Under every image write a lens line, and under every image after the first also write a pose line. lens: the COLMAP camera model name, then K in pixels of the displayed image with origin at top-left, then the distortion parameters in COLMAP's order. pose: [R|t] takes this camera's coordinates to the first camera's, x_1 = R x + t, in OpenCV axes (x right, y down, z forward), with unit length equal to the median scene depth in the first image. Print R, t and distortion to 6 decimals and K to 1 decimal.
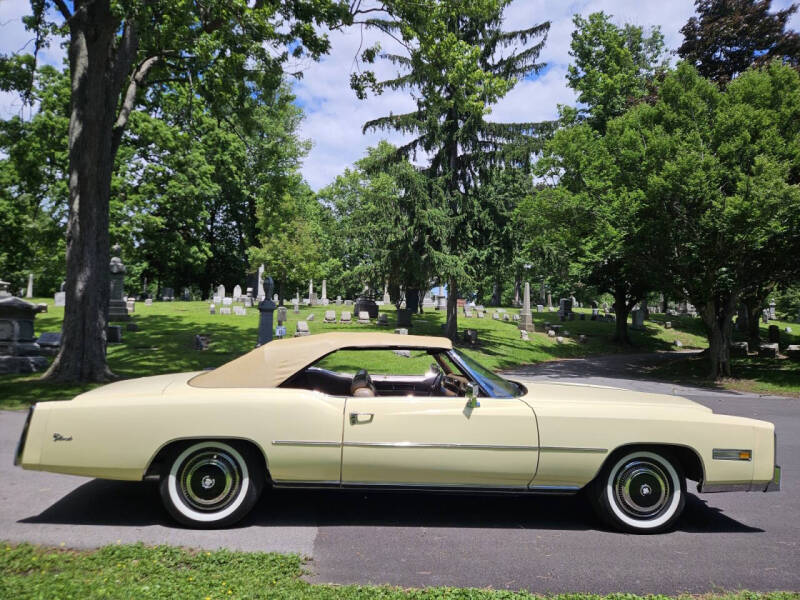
lens RADIAL K [[530.6, 0, 388.3], [0, 530.6, 302.7], [0, 0, 1]] dist [0.061892, -0.037630]
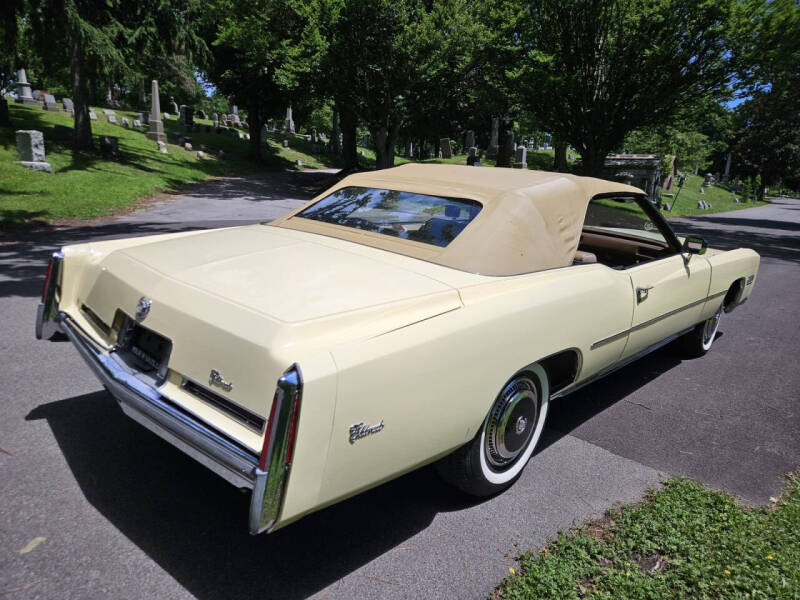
lens RADIAL K [[530.6, 0, 387.2], [0, 530.6, 310.2], [0, 0, 1]] dist [0.061892, -0.037630]
pose [[0.733479, -0.150031, 0.662947, -0.166627], [-0.090489, 0.945100, 0.314002, 0.006890], [-0.673661, -0.290304, 0.679635, 0.146112]]
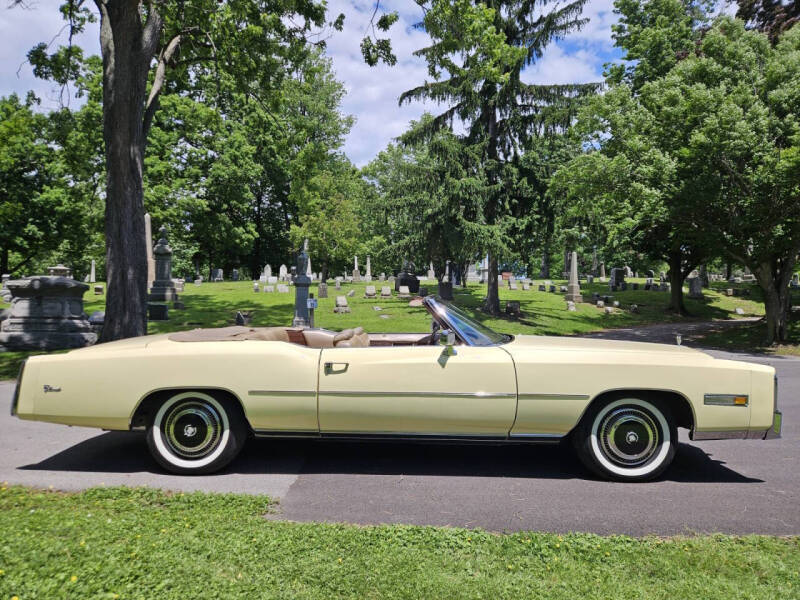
lens RADIAL K [[530.6, 0, 394.7], [0, 530.6, 304.5], [0, 0, 1]] dist [0.061892, -0.037630]
pose [[0.996267, -0.023449, -0.083077, 0.029270], [0.027139, 0.998682, 0.043571, 0.011806], [0.081946, -0.045663, 0.995590, 0.004017]]
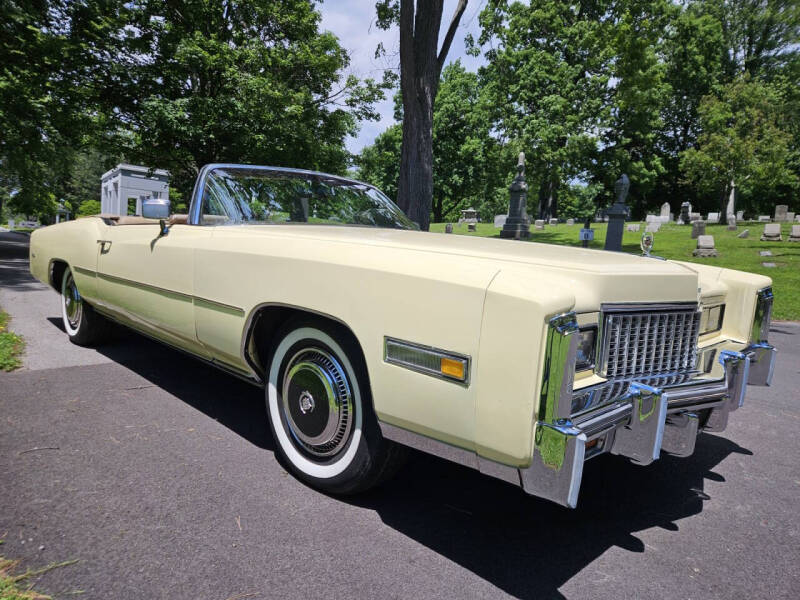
lens RADIAL K [[530.6, 0, 391.9], [0, 530.6, 315.9], [0, 0, 1]] dist [0.061892, -0.037630]
pose [[0.651949, 0.105852, -0.750838, 0.185720], [0.007462, 0.989265, 0.145945, 0.041484], [0.758226, -0.100752, 0.644160, 0.157736]]
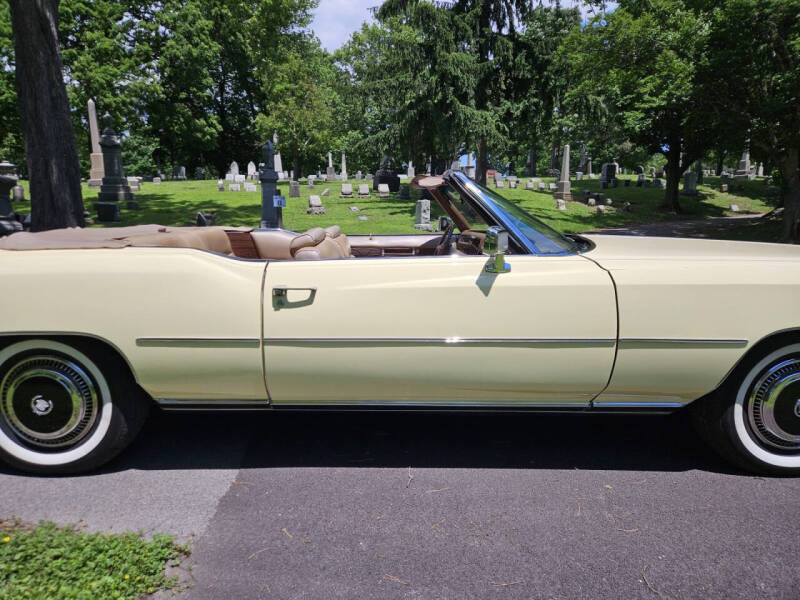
lens RADIAL K [[530.6, 0, 387.3], [0, 530.6, 307.8], [0, 0, 1]] dist [0.061892, -0.037630]
pose [[0.998096, -0.018957, -0.058690, 0.015976], [0.031996, 0.972678, 0.229941, 0.021116], [0.052727, -0.231381, 0.971433, 0.093797]]
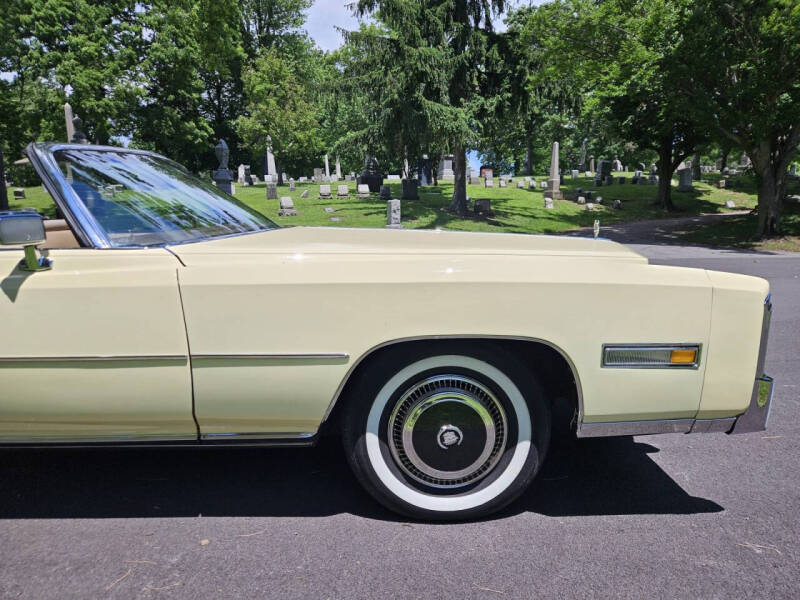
lens RADIAL K [[530.6, 0, 393.3], [0, 530.6, 314.2], [0, 0, 1]] dist [0.061892, -0.037630]
pose [[0.996927, -0.030248, -0.072268, 0.097301], [0.046592, 0.970507, 0.236529, 0.029410], [0.062982, -0.239169, 0.968933, 0.123503]]
